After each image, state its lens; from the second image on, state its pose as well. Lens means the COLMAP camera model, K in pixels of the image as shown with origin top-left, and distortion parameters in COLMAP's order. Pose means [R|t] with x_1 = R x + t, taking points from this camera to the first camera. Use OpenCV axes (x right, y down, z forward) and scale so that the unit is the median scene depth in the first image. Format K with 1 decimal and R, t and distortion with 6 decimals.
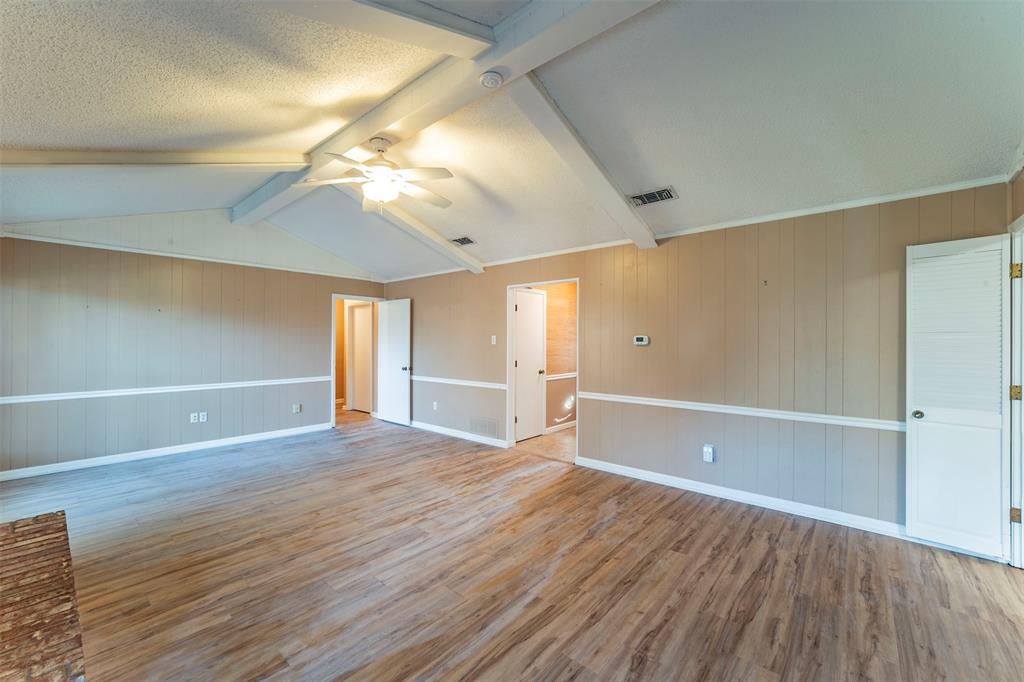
lens RADIAL K [[413.1, 0, 514.1], [0, 413.1, 344.2], [0, 0, 1]] dist [-0.022811, 0.005435]
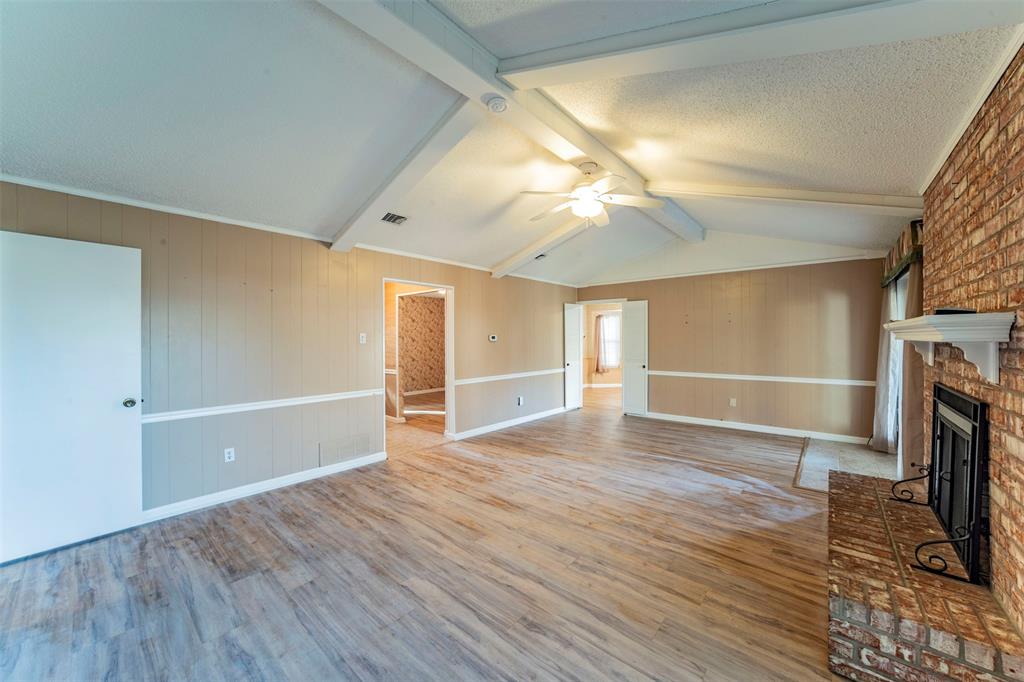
lens RADIAL K [[371.7, 0, 511.1], [0, 371.7, 342.4], [0, 0, 1]] dist [-0.017401, 0.000795]
pose [[0.001702, -0.014052, 0.999900, -1.208675], [0.008908, 0.999862, 0.014036, -0.013920], [-0.999959, 0.008883, 0.001827, 1.074735]]
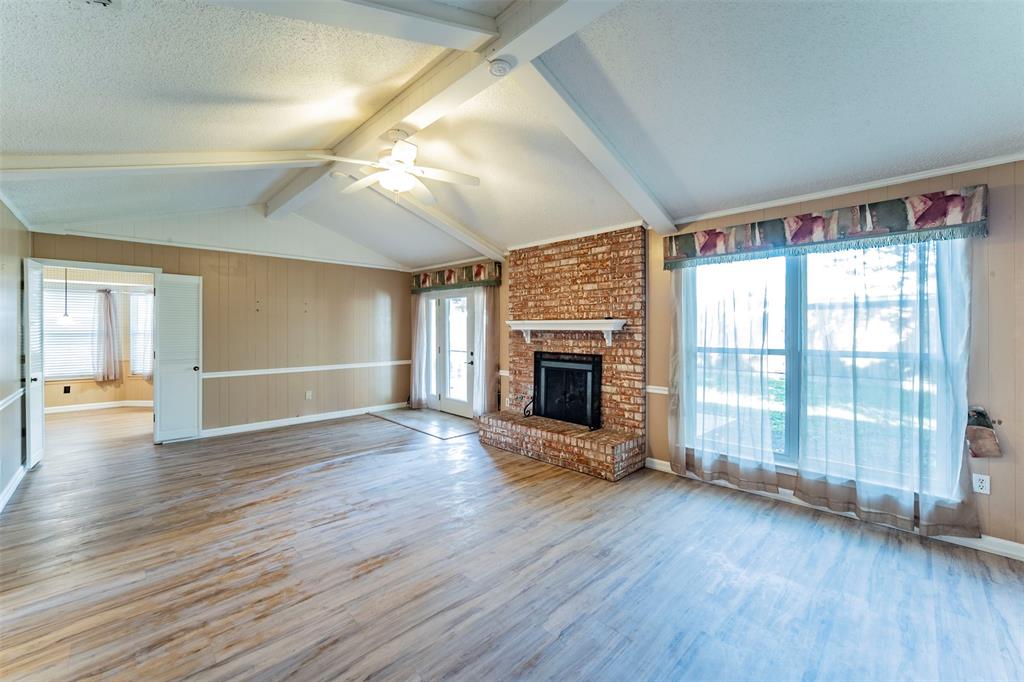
lens RADIAL K [[413.1, 0, 515.0], [0, 413.1, 336.1], [0, 0, 1]] dist [-0.022811, 0.005435]
pose [[-0.996717, -0.006296, 0.080721, -0.618966], [-0.004577, 0.999759, 0.021464, -0.012567], [-0.080837, 0.021025, -0.996506, 1.758844]]
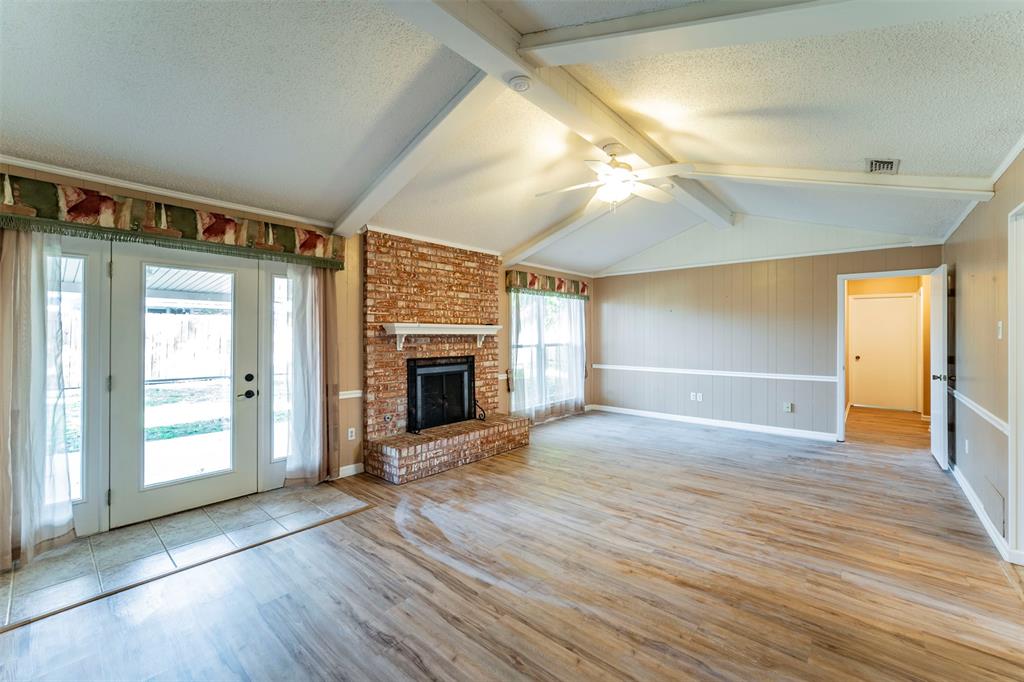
lens RADIAL K [[413.1, 0, 510.2], [0, 413.1, 338.9], [0, 0, 1]] dist [-0.022811, 0.005435]
pose [[-0.012018, 0.009498, -0.999883, 0.662528], [-0.005108, 0.999941, 0.009560, -0.003142], [0.999915, 0.005222, -0.011969, 0.654733]]
